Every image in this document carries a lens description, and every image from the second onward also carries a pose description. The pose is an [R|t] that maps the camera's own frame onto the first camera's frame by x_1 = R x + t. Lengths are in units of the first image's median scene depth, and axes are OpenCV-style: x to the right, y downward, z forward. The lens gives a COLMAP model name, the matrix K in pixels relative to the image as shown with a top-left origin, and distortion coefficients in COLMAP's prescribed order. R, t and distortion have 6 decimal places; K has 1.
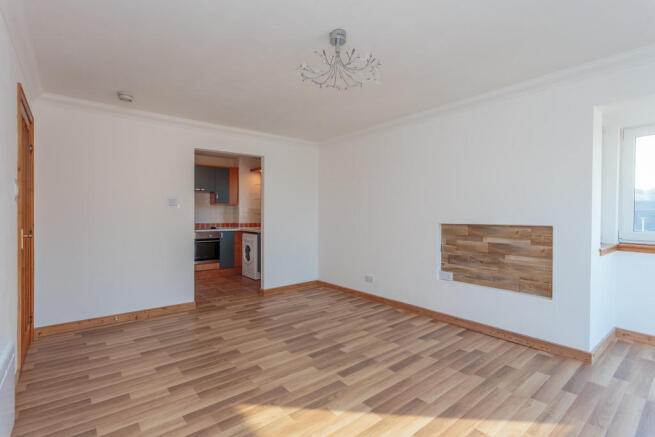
lens RADIAL K [[319.7, 0, 324.0], [0, 319.7, 214.5], [0, 0, 1]] dist [0.003365, -0.000027]
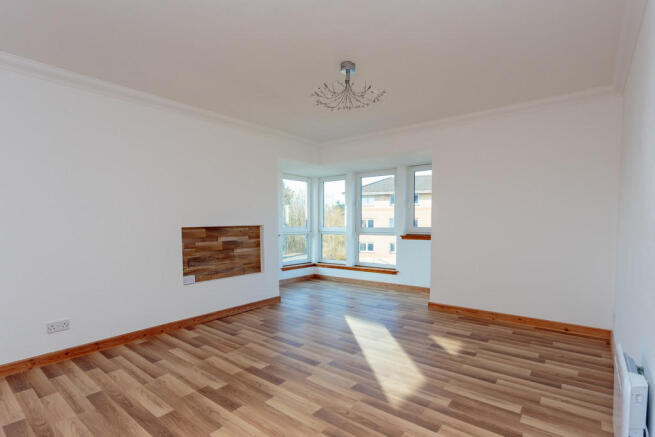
lens RADIAL K [[319.7, 0, 323.8], [0, 319.7, 222.9], [0, 0, 1]] dist [0.003365, -0.000027]
pose [[-0.199305, -0.013322, 0.979847, -0.763186], [0.002988, 0.999895, 0.014203, 0.002745], [-0.979933, 0.005759, -0.199244, 0.896246]]
